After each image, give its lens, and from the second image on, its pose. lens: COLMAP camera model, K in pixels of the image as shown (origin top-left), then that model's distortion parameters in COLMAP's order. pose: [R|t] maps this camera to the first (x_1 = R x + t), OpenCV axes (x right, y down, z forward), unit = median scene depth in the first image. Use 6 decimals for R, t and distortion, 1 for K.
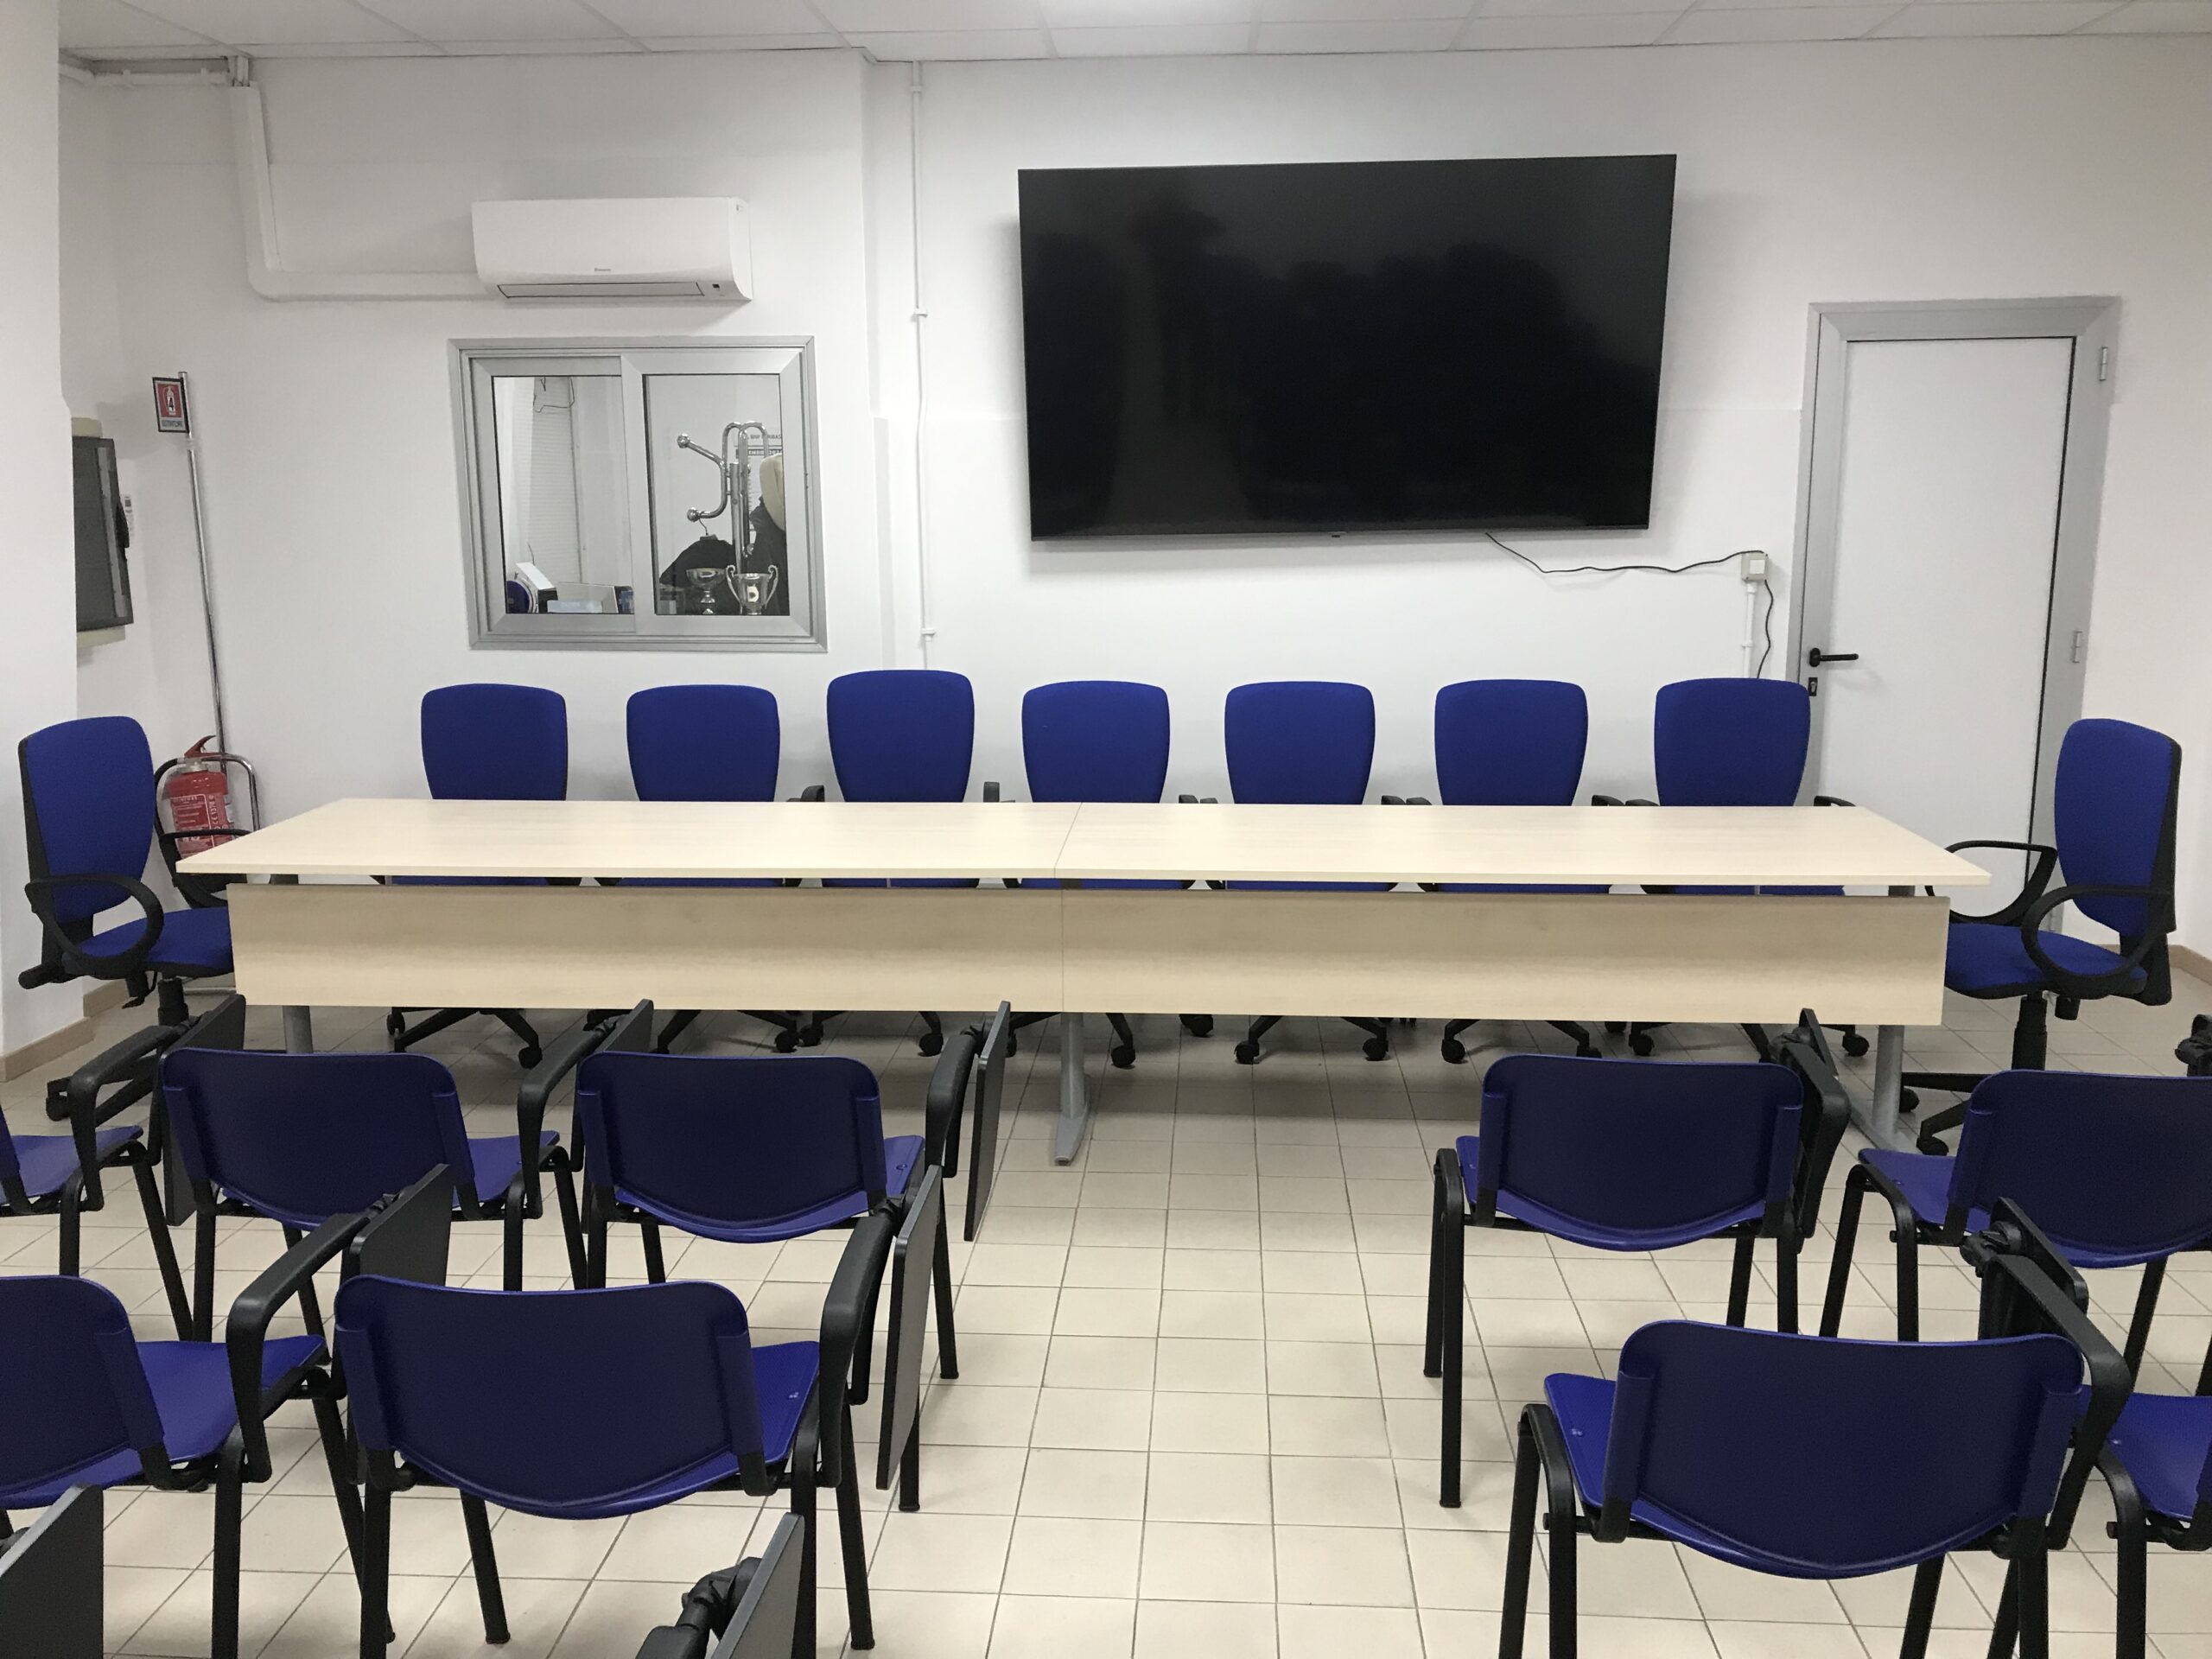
lens RADIAL K [[1816.3, 0, 1050.9], [0, 1816.3, 831.4], [0, 0, 1]] dist [-0.003985, -0.037625]
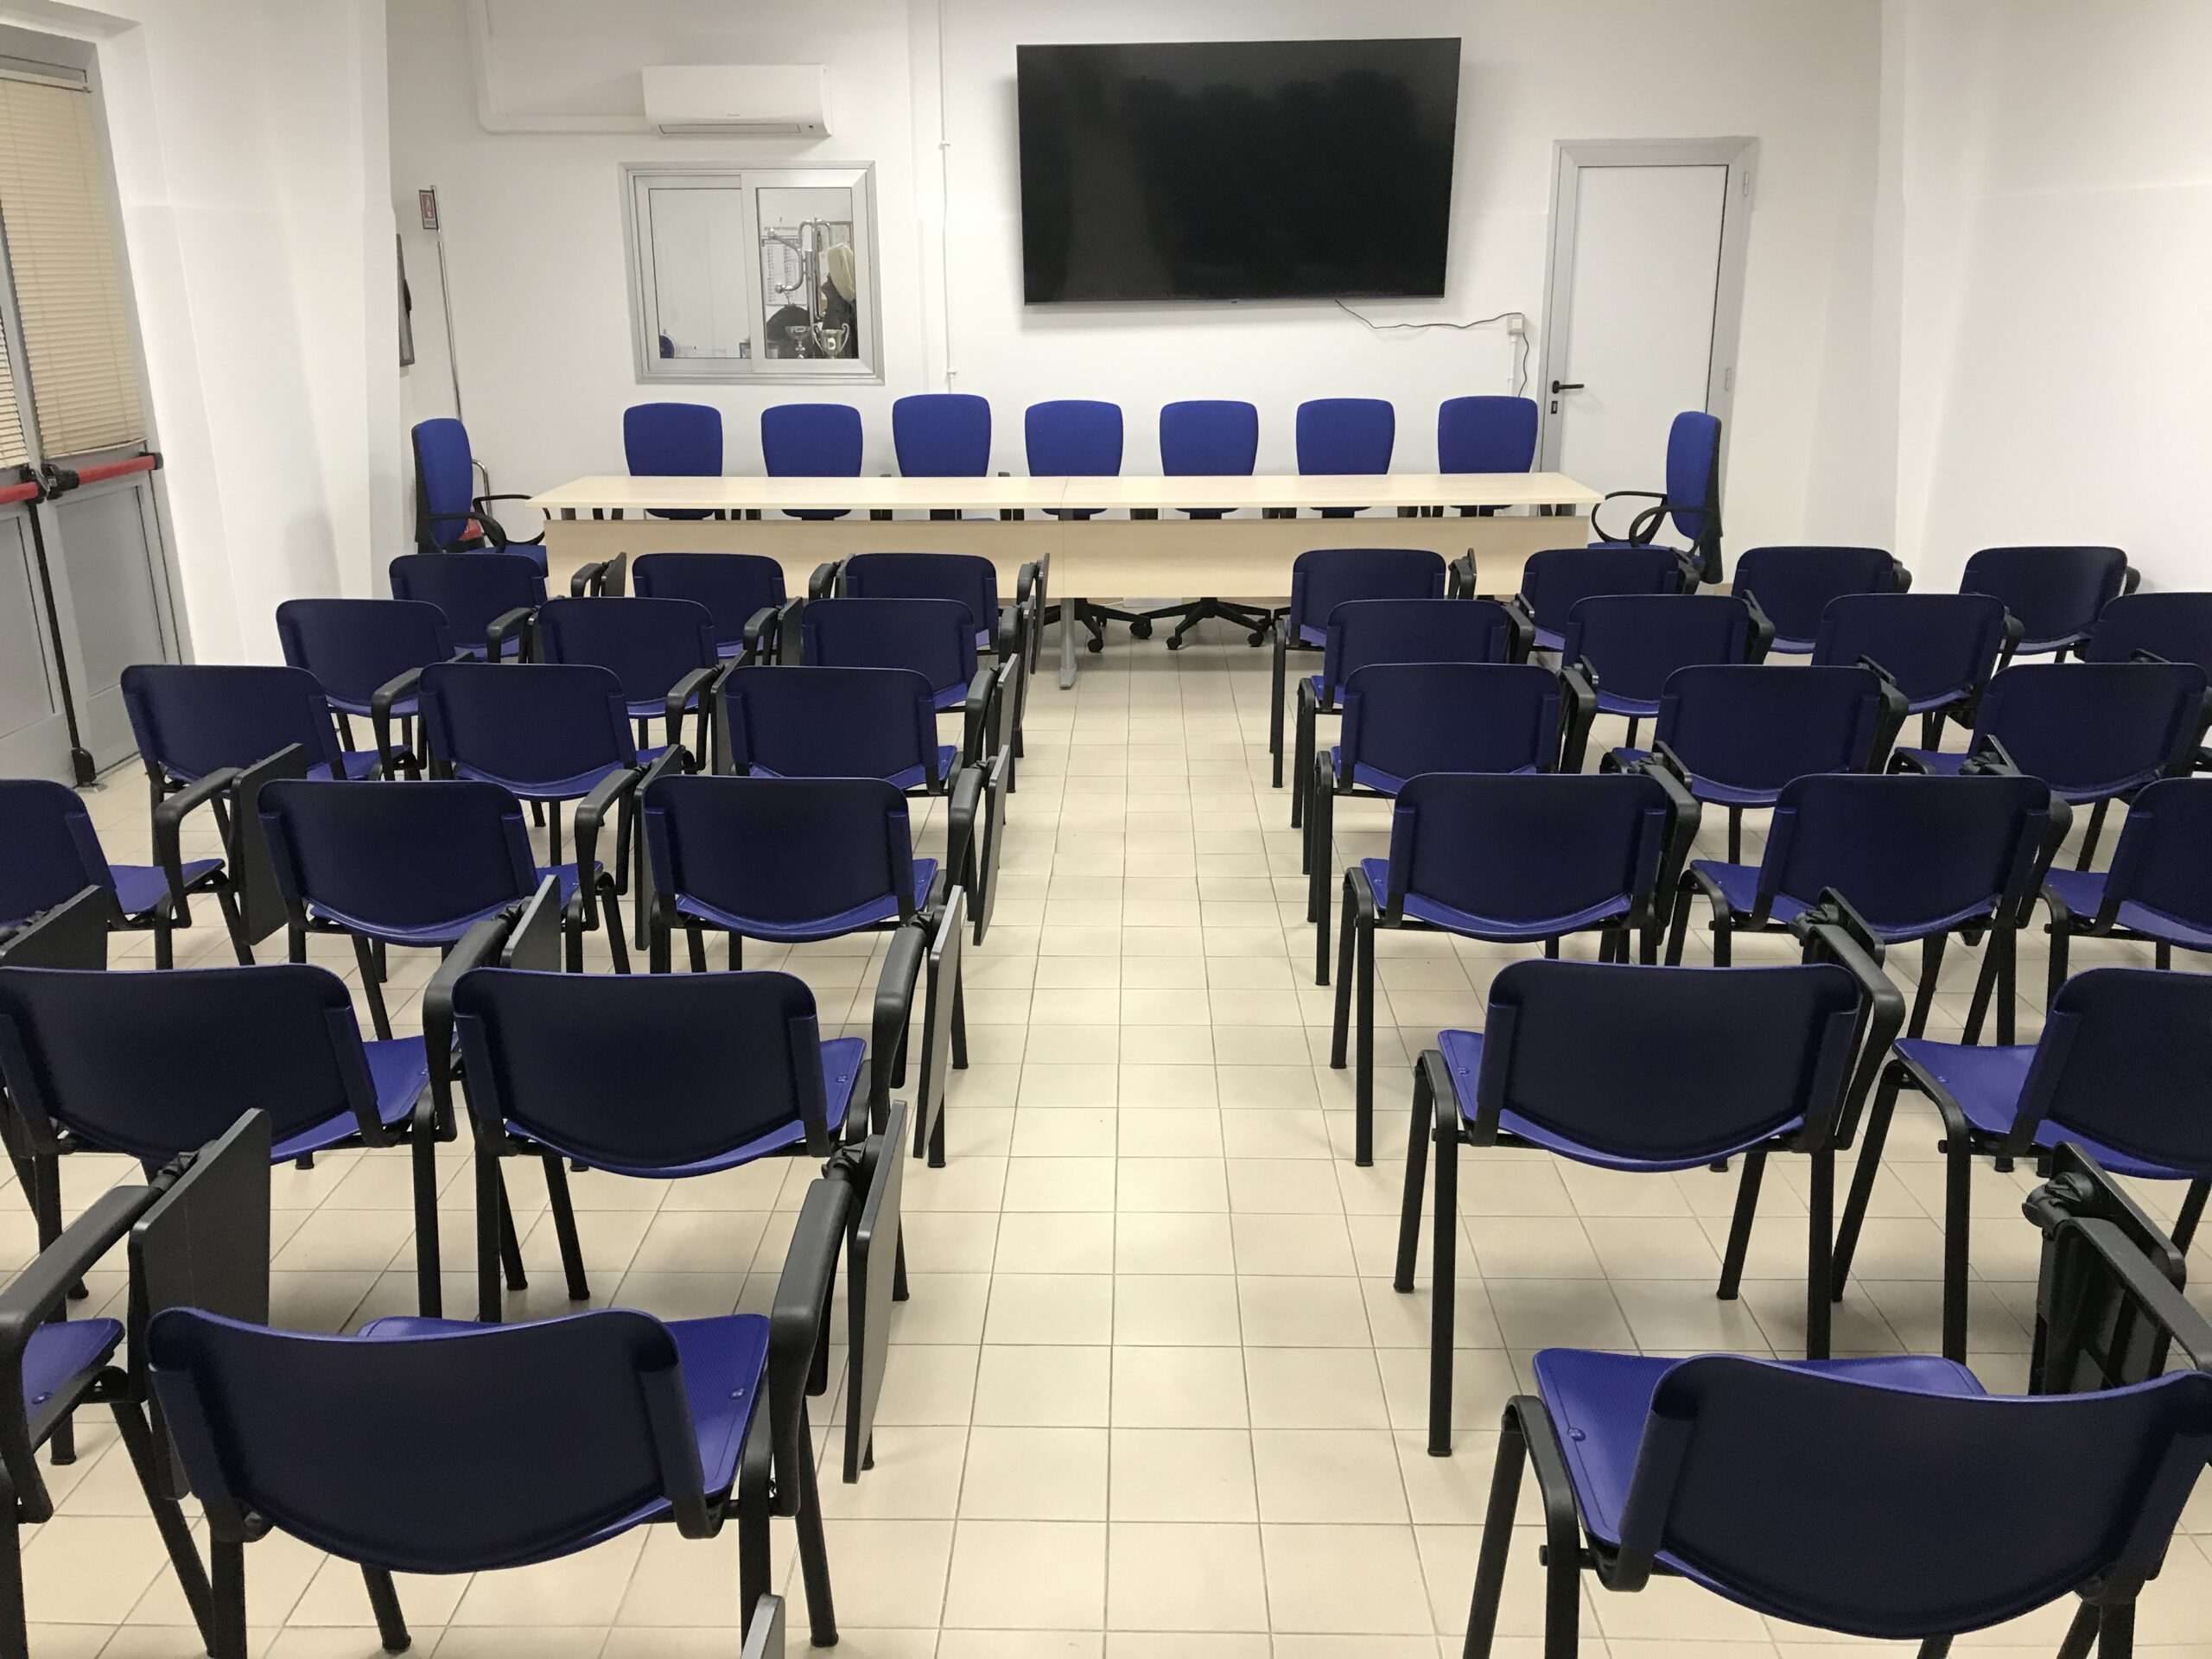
lens RADIAL K [[1816.3, 0, 1102.7], [0, 1816.3, 812.9], [0, 0, 1]] dist [-0.003985, -0.037625]
pose [[0.998155, -0.015869, 0.058612, -0.041813], [0.009577, 0.994308, 0.106112, 0.092167], [-0.059963, -0.105355, 0.992625, -0.500031]]
